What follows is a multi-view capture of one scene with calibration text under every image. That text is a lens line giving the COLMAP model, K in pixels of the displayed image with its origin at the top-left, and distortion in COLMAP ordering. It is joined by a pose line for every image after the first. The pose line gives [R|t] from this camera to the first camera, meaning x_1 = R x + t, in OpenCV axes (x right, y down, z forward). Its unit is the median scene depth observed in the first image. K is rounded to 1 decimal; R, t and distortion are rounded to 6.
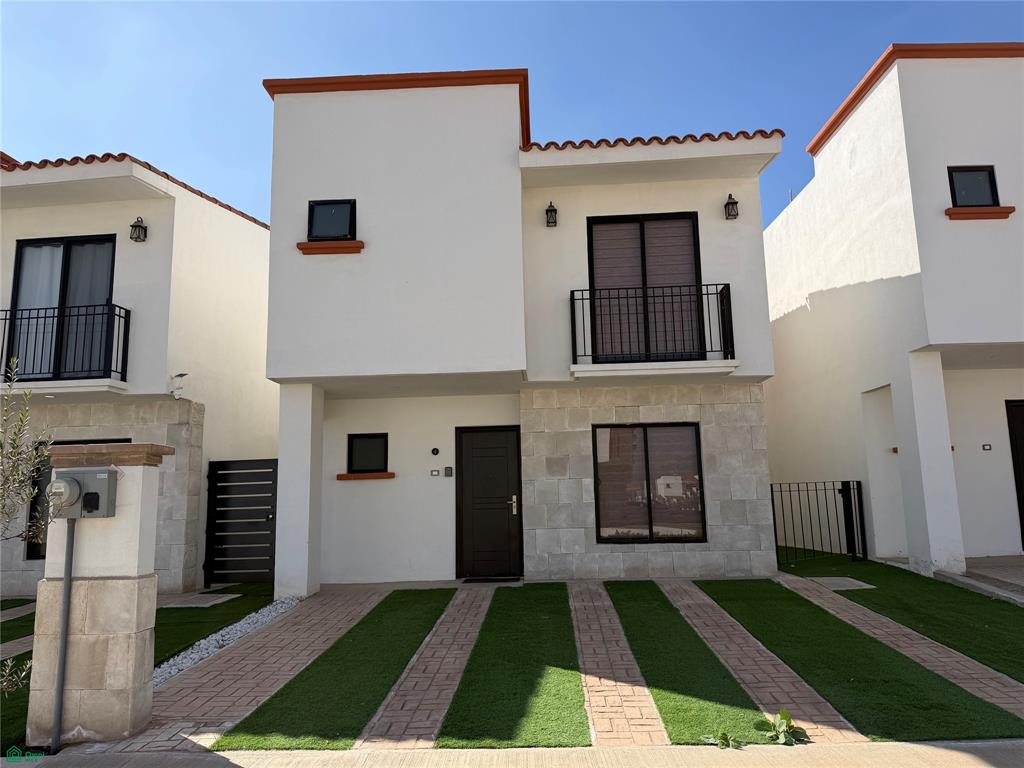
lens RADIAL K [[719.4, 0, 516.3], [0, 719.4, 379.6], [0, 0, 1]] dist [0.034529, -0.050737]
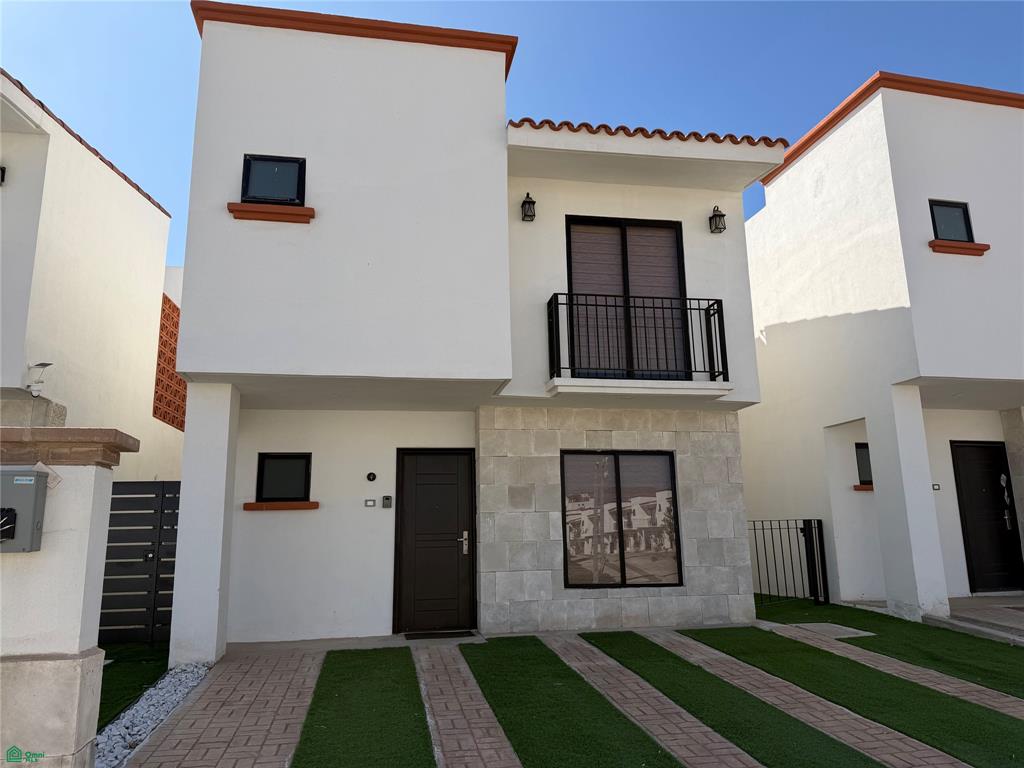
lens RADIAL K [[719.4, 0, 508.9], [0, 719.4, 384.4], [0, 0, 1]] dist [0.034529, -0.050737]
pose [[0.974519, 0.053644, 0.217796, -0.153565], [-0.042738, 0.997600, -0.054483, 0.033915], [-0.220196, 0.043787, 0.974472, 0.163110]]
